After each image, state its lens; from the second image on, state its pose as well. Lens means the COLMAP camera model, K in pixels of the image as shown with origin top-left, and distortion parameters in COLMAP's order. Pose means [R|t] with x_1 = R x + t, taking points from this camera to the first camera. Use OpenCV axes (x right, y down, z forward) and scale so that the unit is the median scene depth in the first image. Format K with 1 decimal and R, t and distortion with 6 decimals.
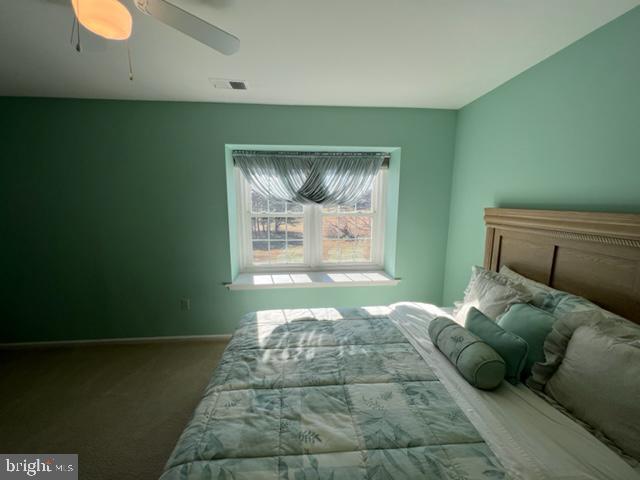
lens RADIAL K [[257.1, 0, 321.2], [0, 257.1, 238.9], [0, 0, 1]] dist [-0.000307, 0.000268]
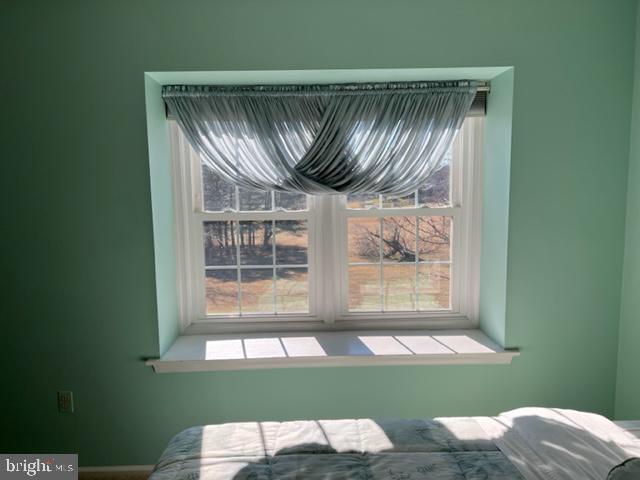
lens RADIAL K [[478.5, 0, 315.9], [0, 478.5, 243.3], [0, 0, 1]] dist [0.033014, -0.005086]
pose [[0.997509, -0.011302, -0.069628, 0.009341], [0.008994, 0.999402, -0.033375, -0.009852], [0.069963, 0.032666, 0.997015, 0.108707]]
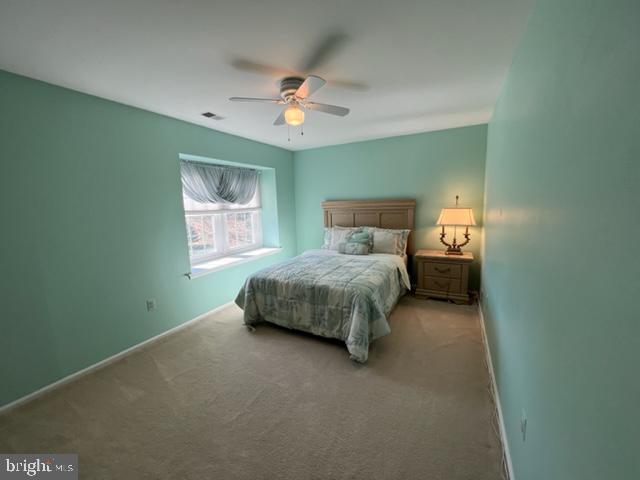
lens RADIAL K [[257.1, 0, 319.5], [0, 257.1, 240.6], [0, 0, 1]] dist [-0.000307, 0.000268]
pose [[0.541186, -0.143907, 0.828498, -0.941343], [0.158458, 0.985049, 0.067592, 0.040534], [-0.825838, 0.094702, 0.555898, -0.128877]]
